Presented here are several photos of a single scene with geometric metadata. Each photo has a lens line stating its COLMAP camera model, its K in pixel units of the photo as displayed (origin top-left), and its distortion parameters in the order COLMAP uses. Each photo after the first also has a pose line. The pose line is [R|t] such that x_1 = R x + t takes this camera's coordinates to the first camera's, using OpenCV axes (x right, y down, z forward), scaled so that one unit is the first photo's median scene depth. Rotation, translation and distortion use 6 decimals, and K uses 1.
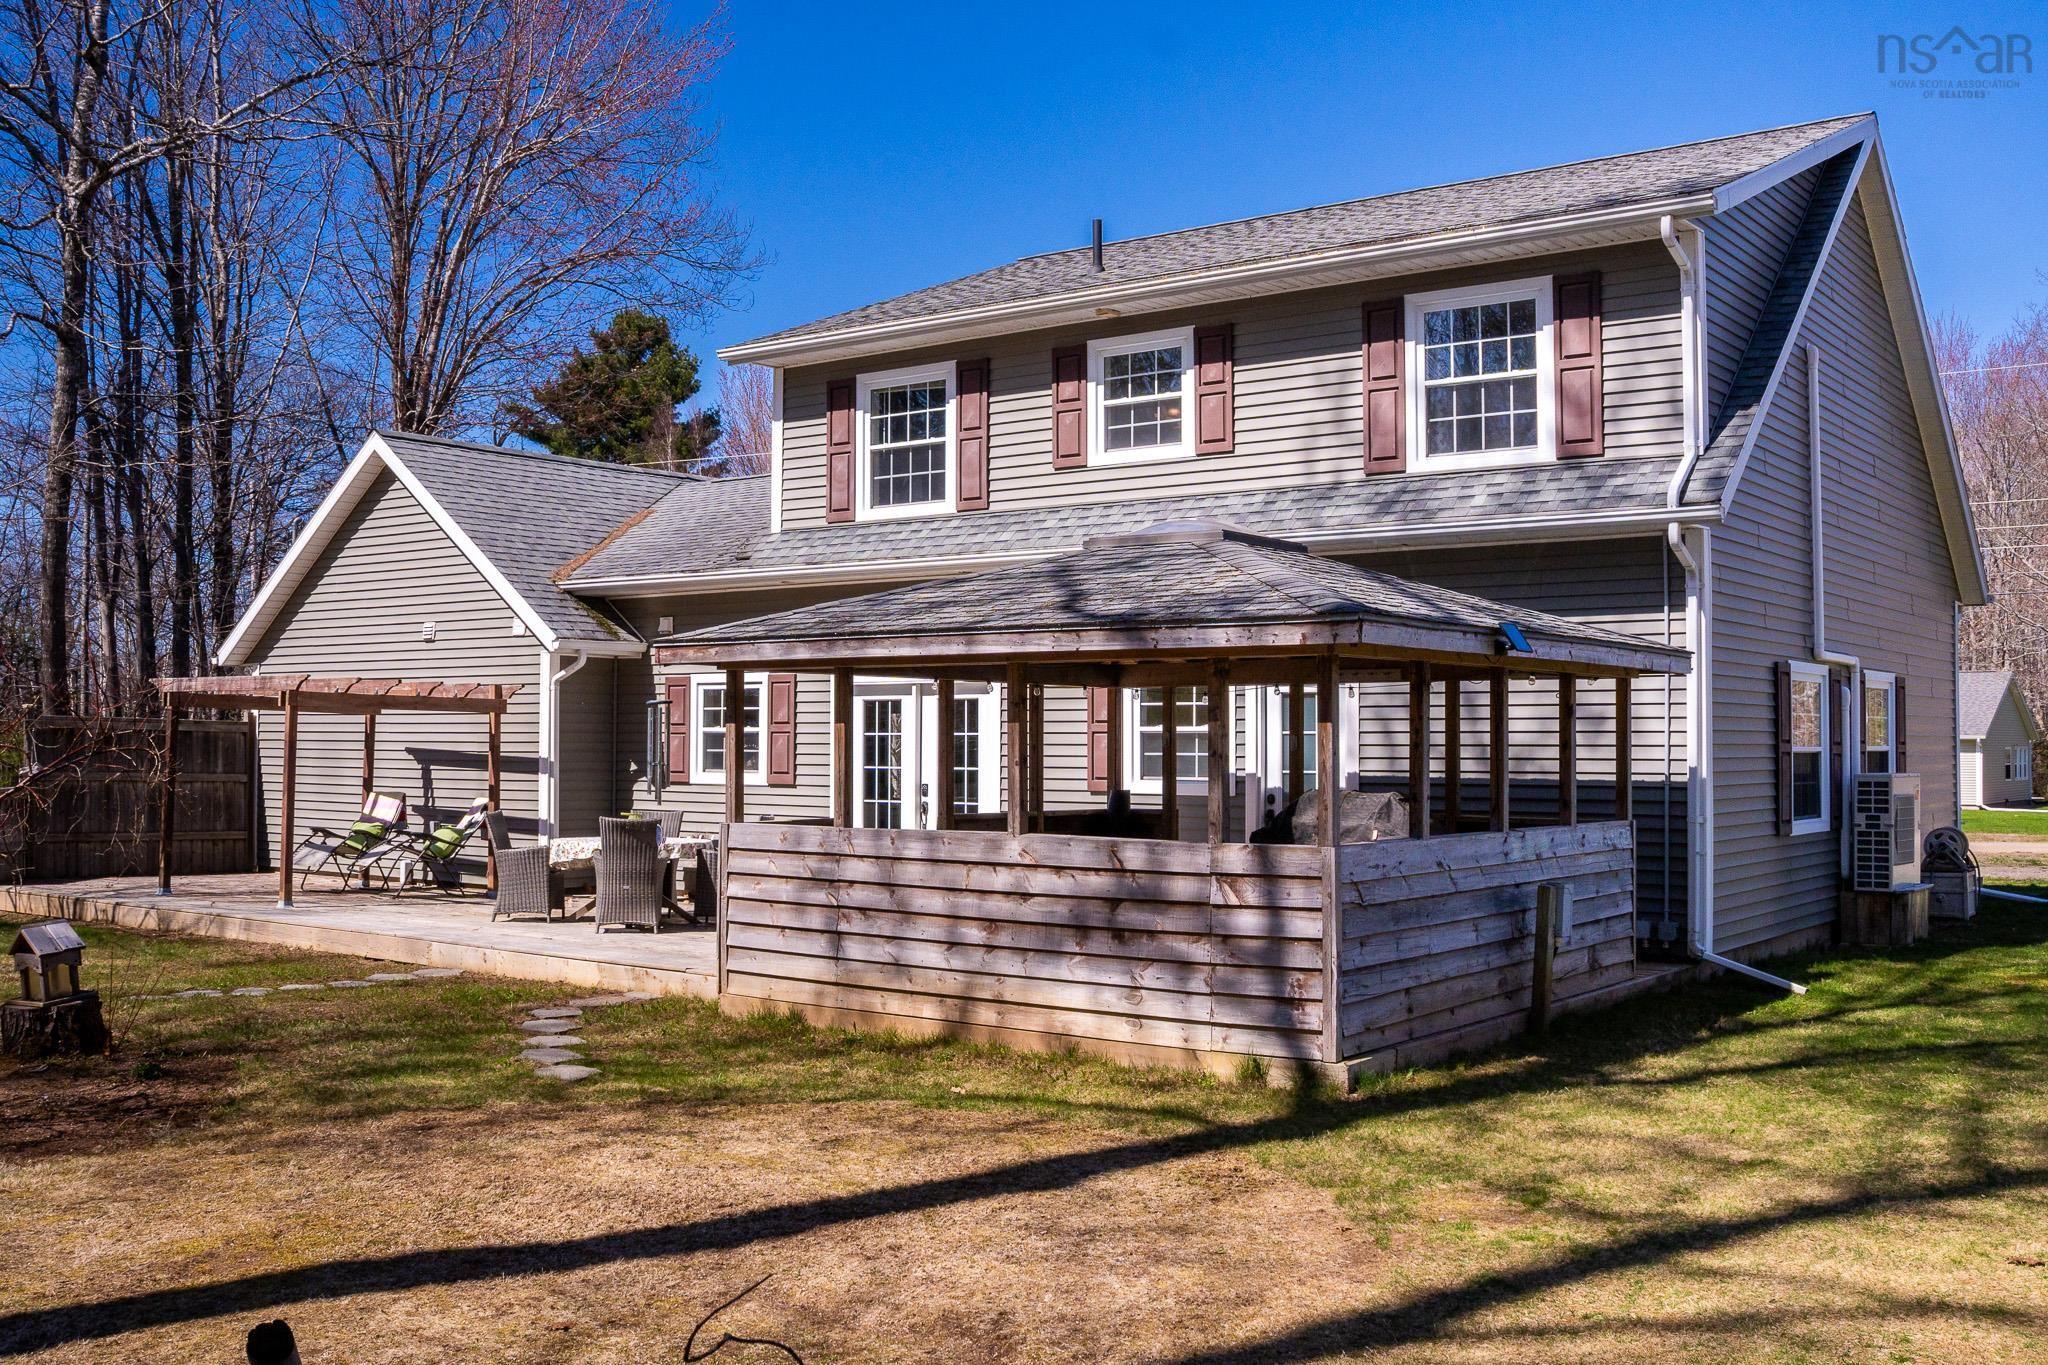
lens RADIAL K [[1937.0, 0, 1024.0], [0, 1937.0, 682.5], [0, 0, 1]] dist [-0.004759, -0.000598]
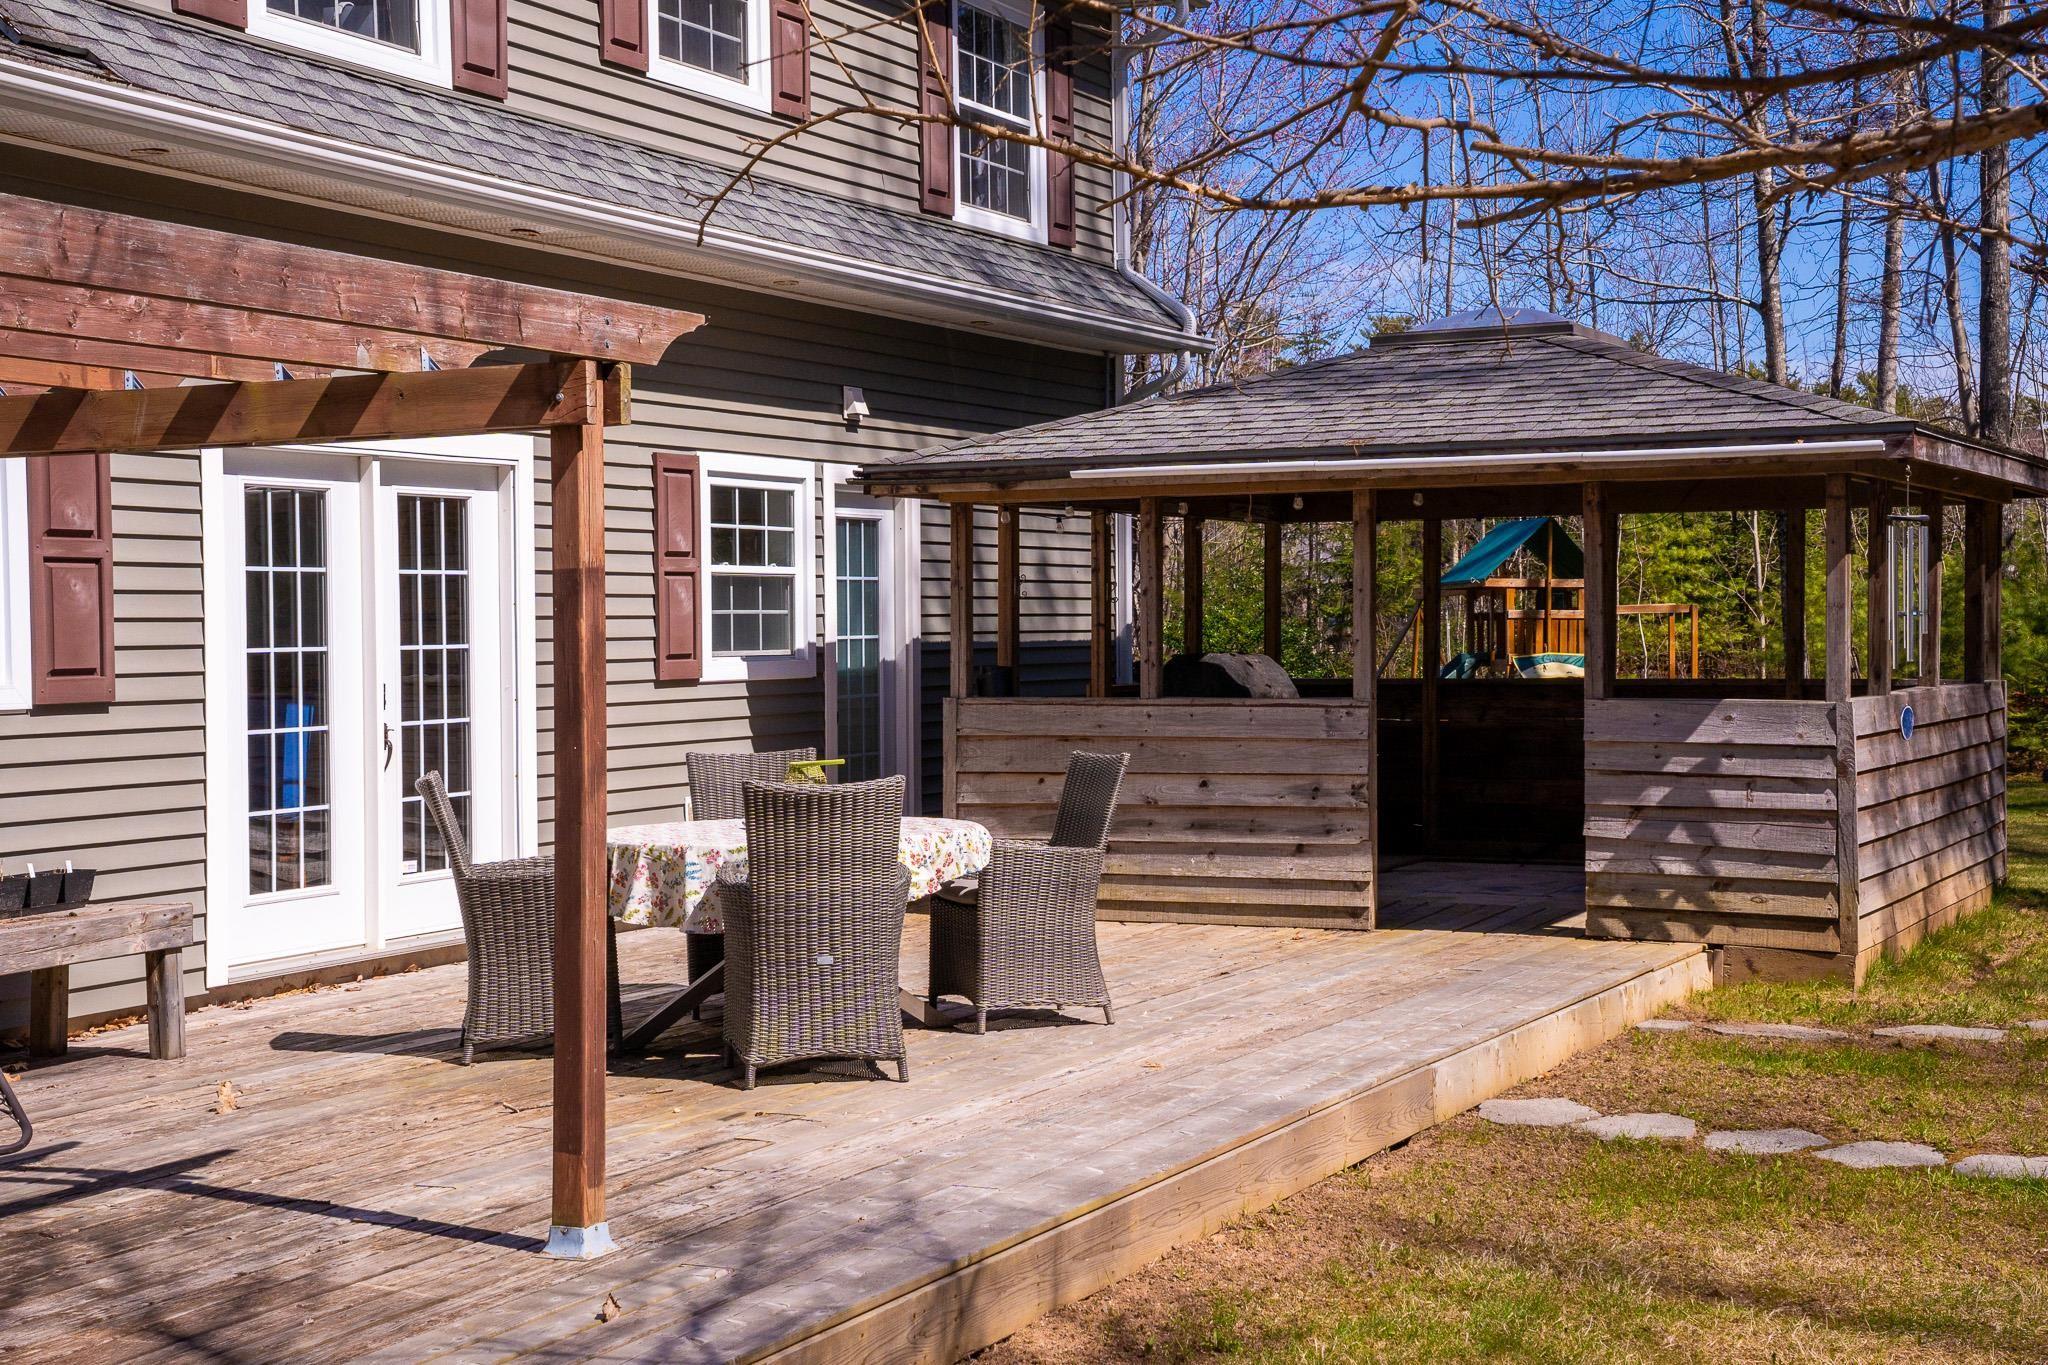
lens RADIAL K [[2870.6, 0, 1024.0], [0, 2870.6, 682.5], [0, 0, 1]] dist [0.119149, 0.507862]
pose [[-0.184010, -0.026475, 0.982568, -0.721697], [-0.023689, 0.999466, 0.022494, 0.033495], [-0.982639, -0.019137, -0.184539, 0.964078]]
